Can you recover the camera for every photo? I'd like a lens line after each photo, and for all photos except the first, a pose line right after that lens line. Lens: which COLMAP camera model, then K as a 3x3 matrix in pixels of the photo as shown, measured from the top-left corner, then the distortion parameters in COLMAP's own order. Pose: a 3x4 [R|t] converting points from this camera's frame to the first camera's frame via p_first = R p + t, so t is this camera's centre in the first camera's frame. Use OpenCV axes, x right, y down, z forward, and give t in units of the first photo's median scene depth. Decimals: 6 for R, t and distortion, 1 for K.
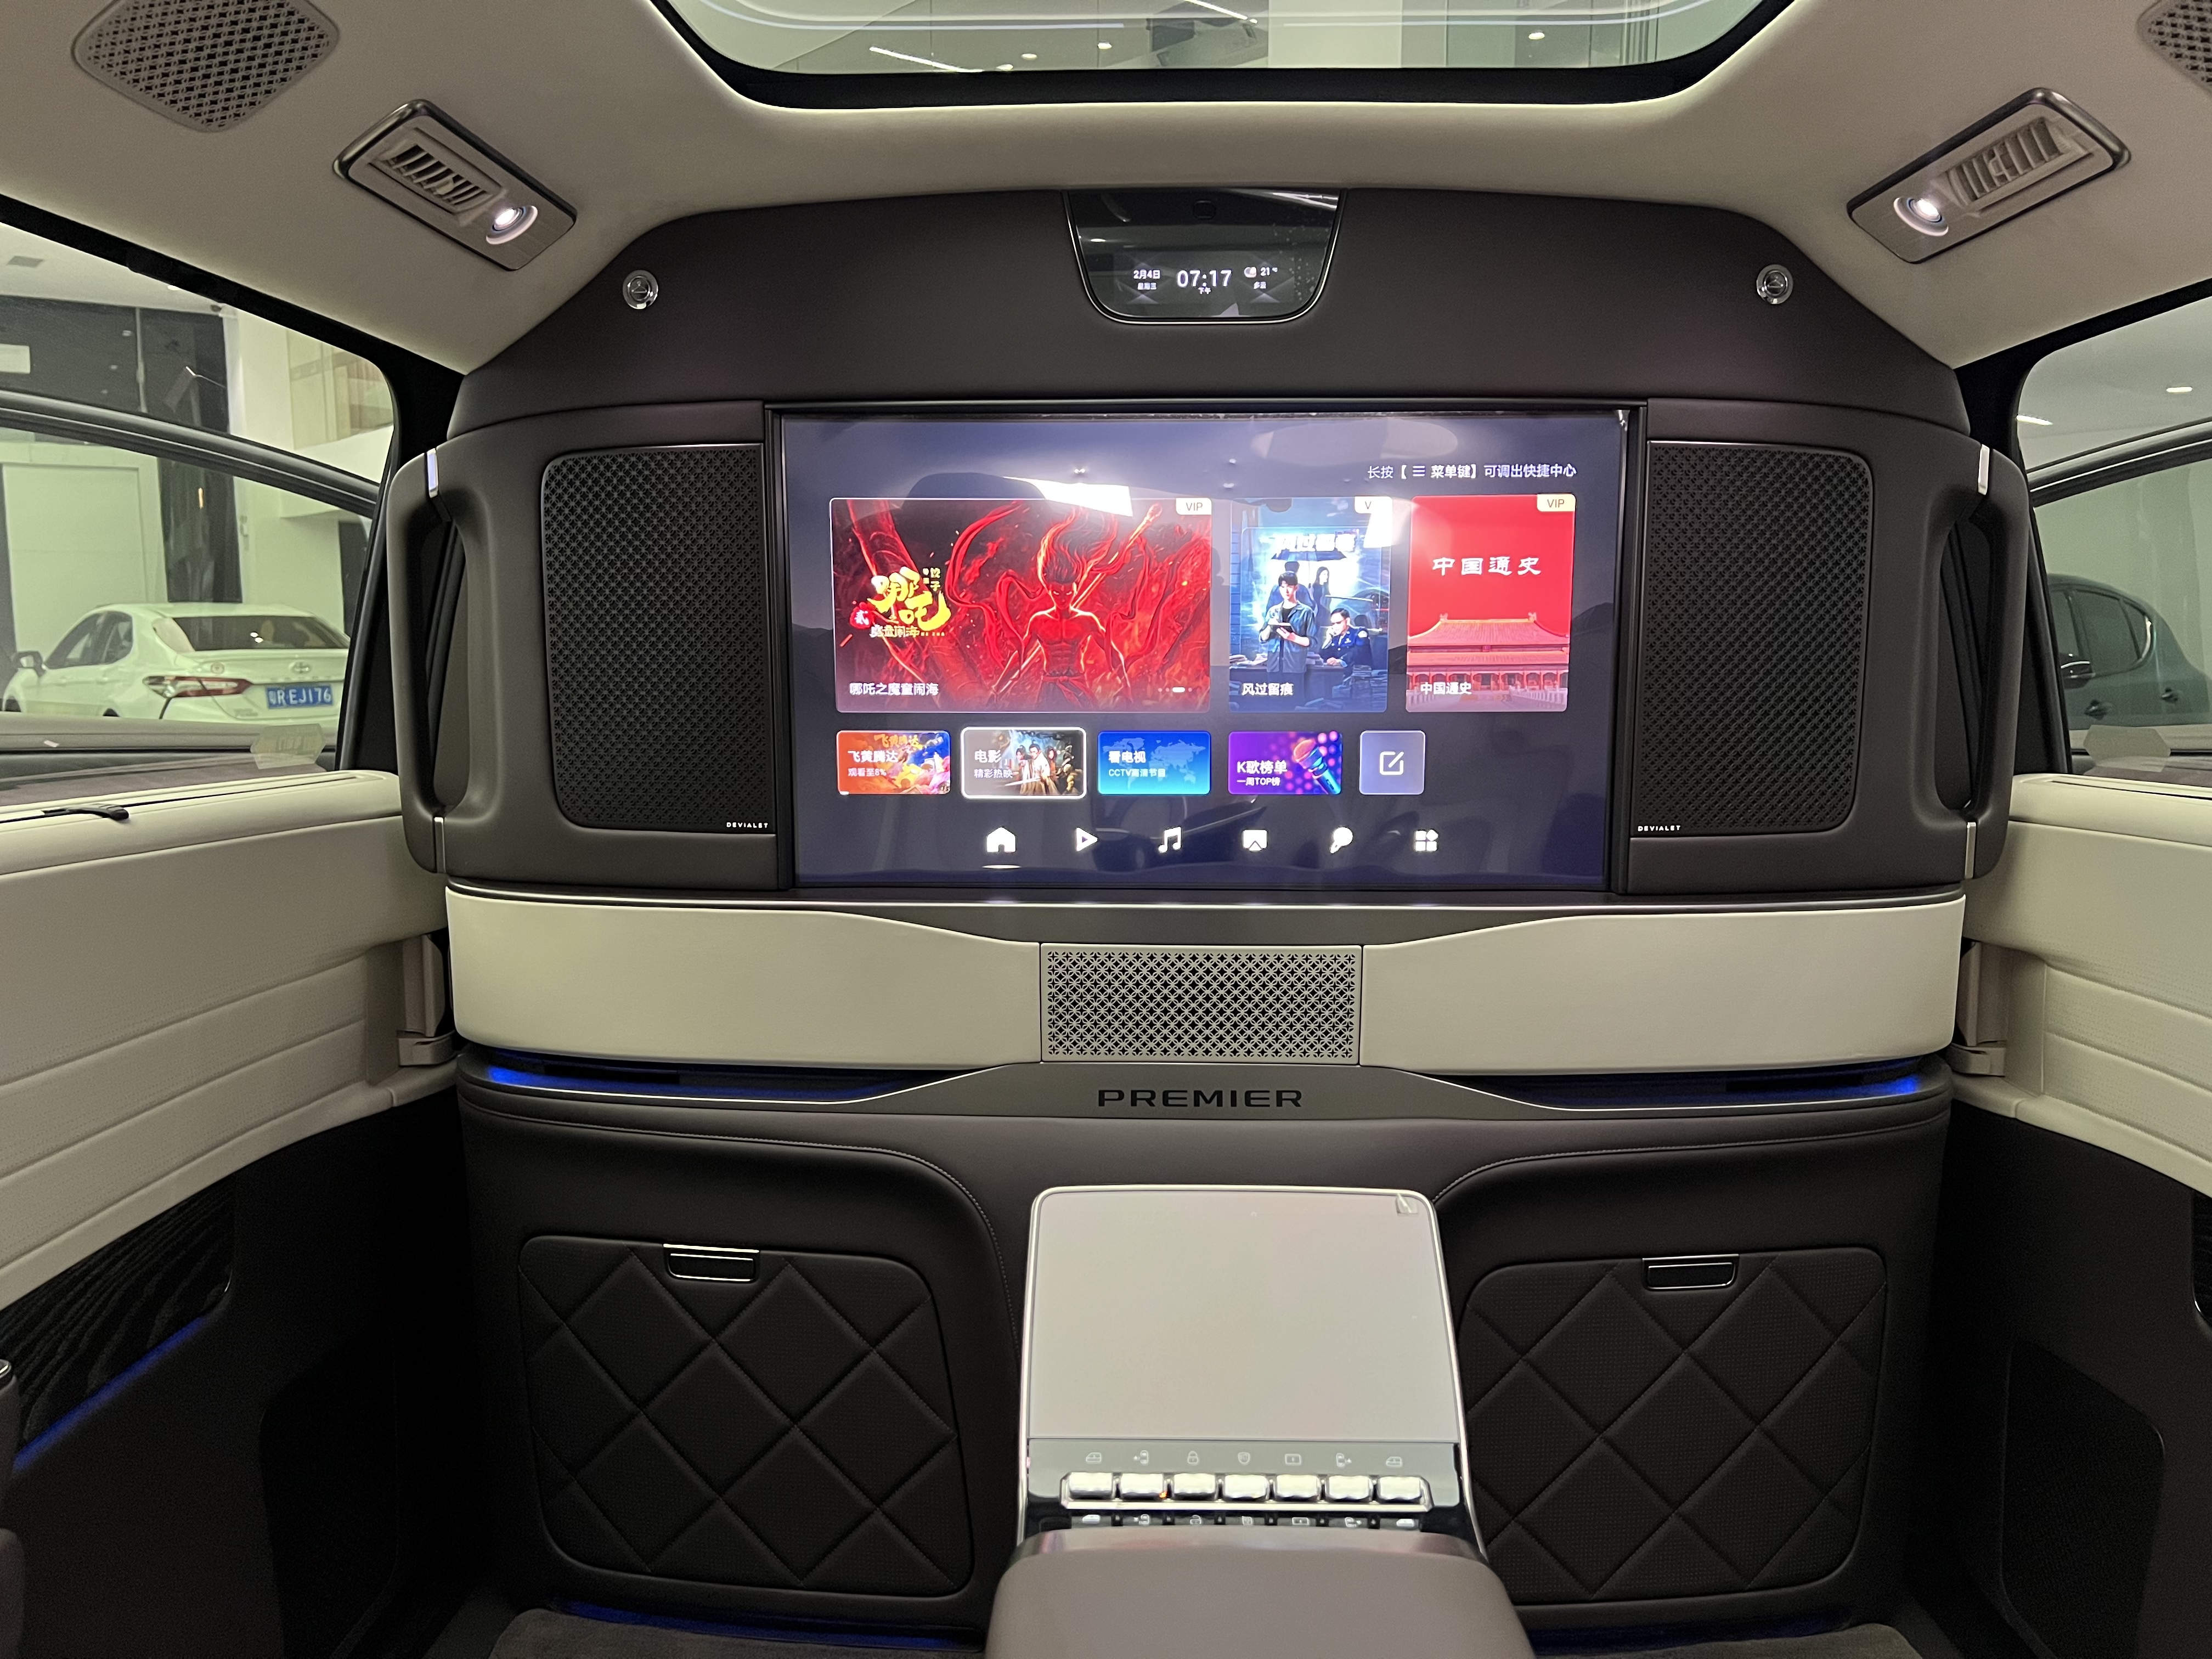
lens RADIAL K [[1655.6, 0, 1106.0], [0, 1655.6, 829.5], [0, 0, 1]] dist [0.042719, -0.061341]
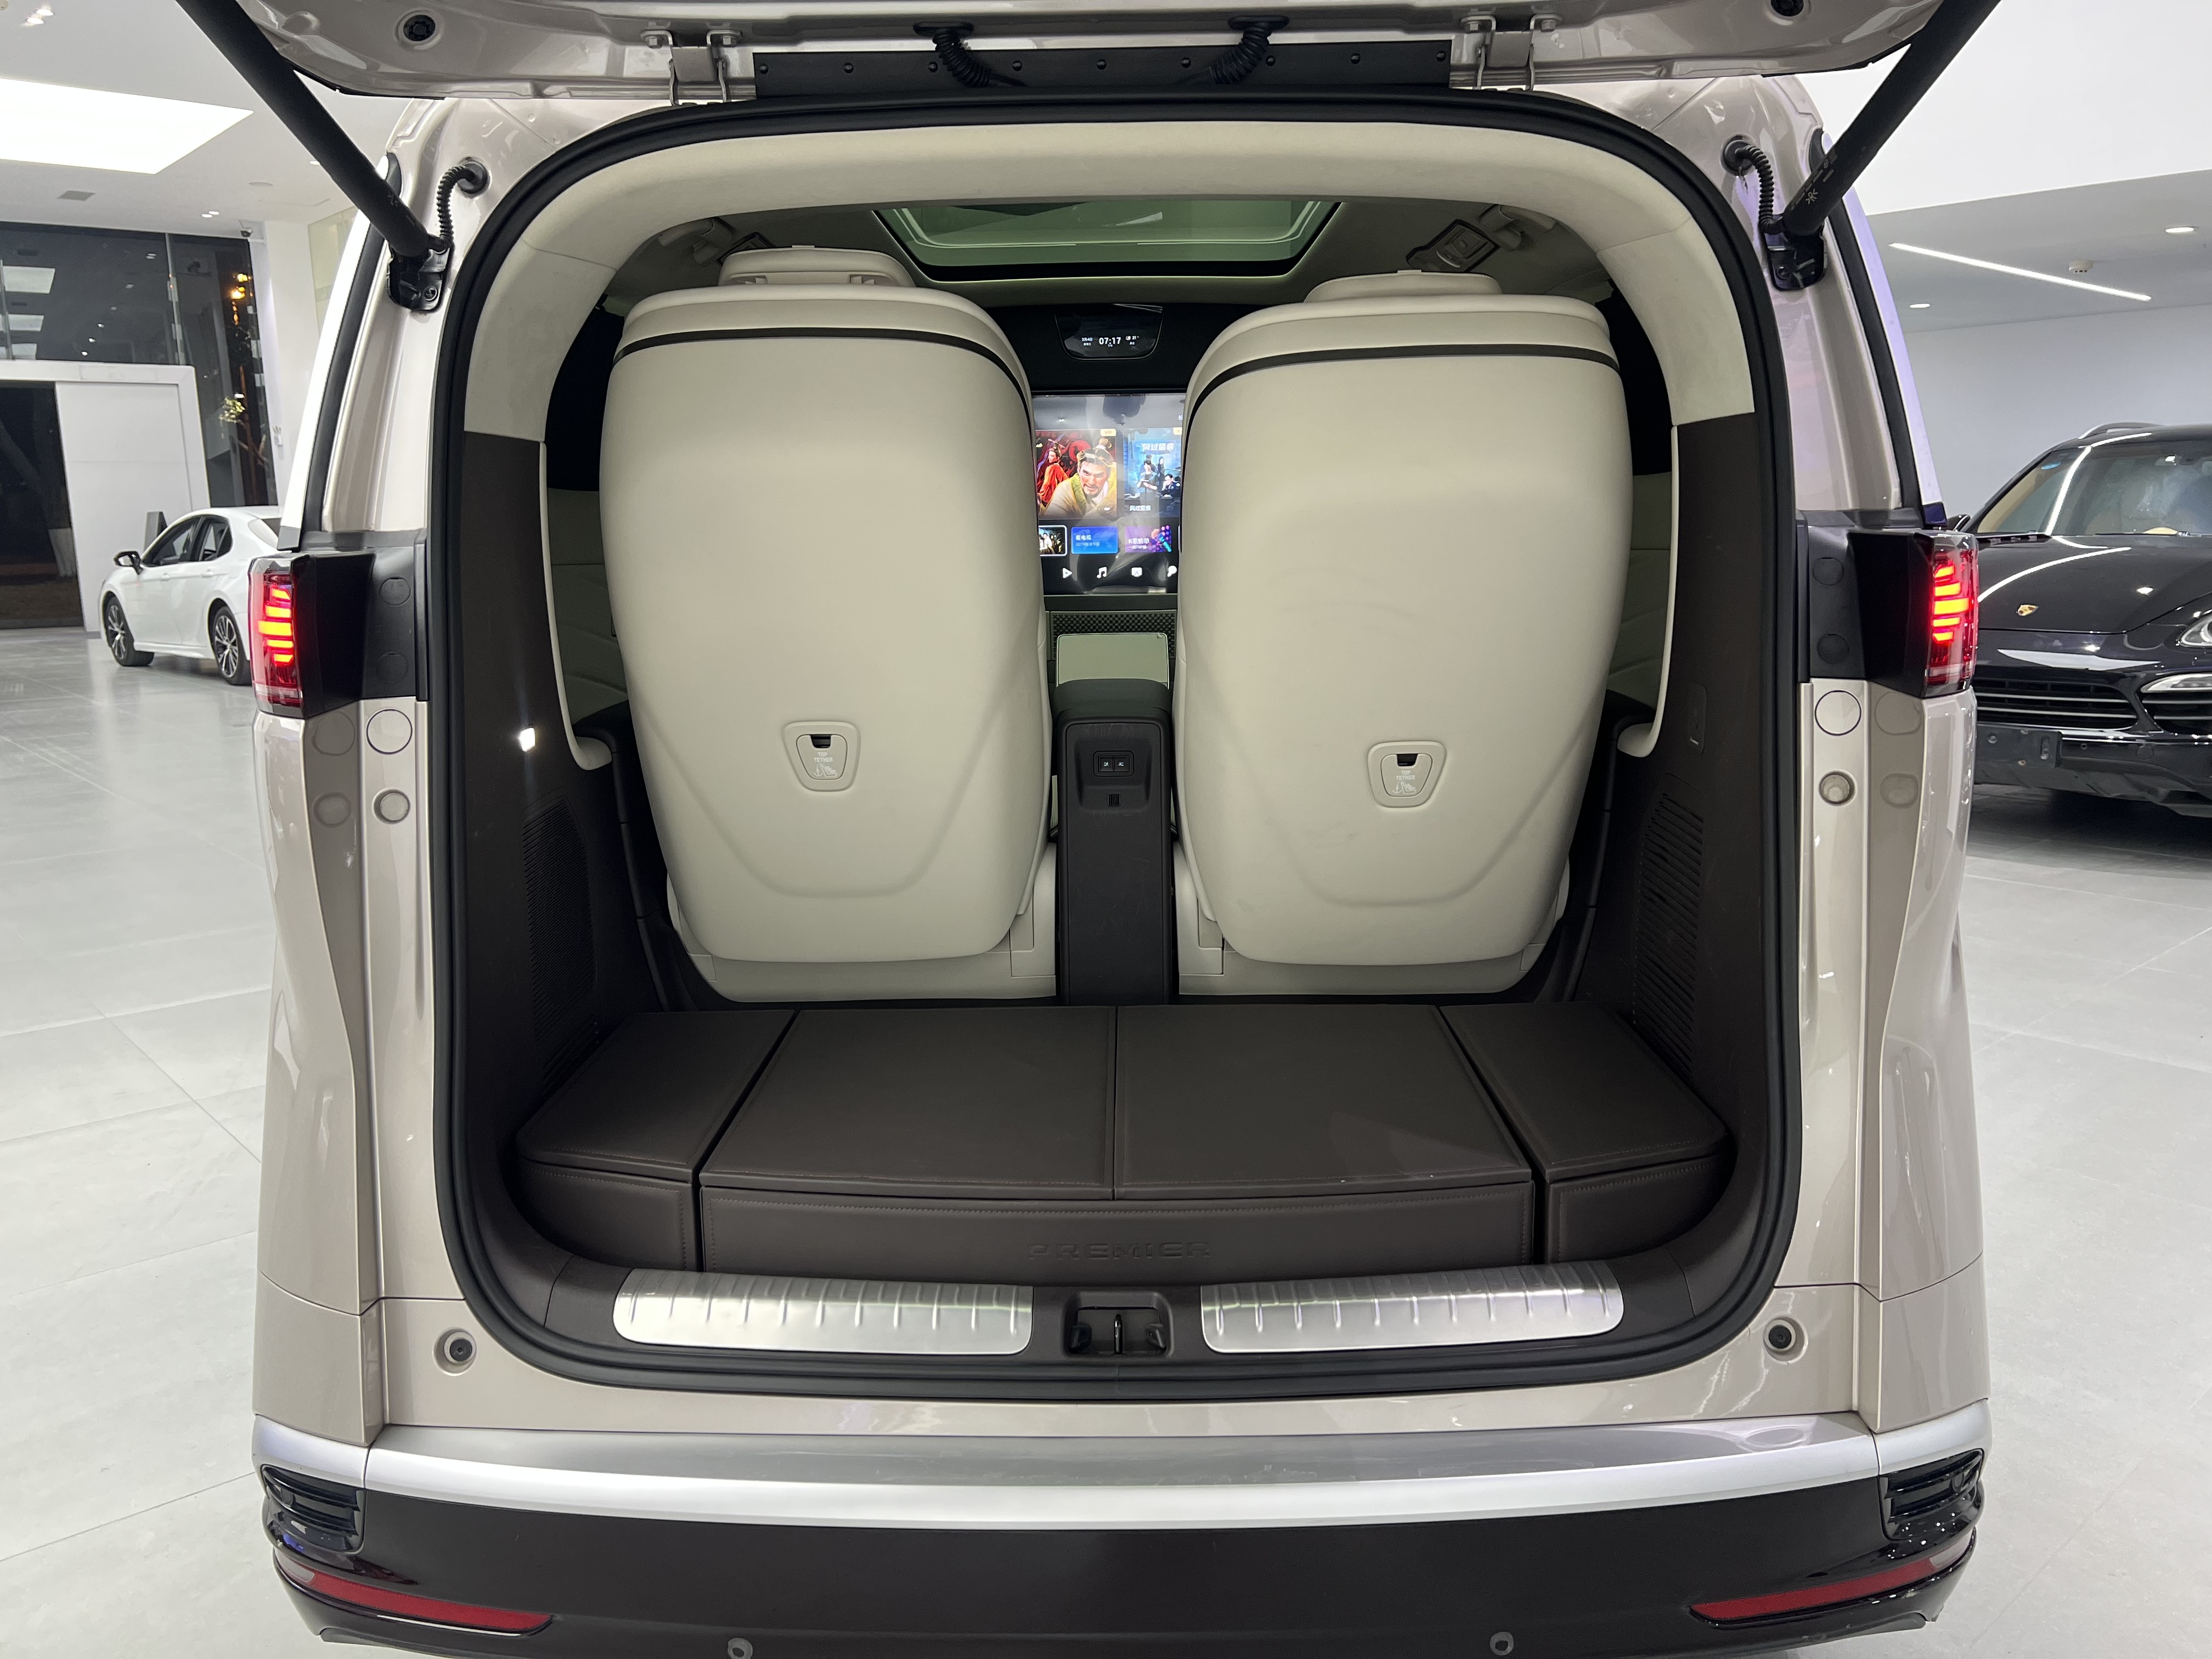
lens RADIAL K [[1655.6, 0, 1106.0], [0, 1655.6, 829.5], [0, 0, 1]] dist [0.042719, -0.061341]
pose [[0.999661, -0.019029, 0.017784, -0.005326], [0.017936, 0.998054, 0.059714, 0.240228], [-0.018886, -0.059375, 0.998057, -1.458287]]
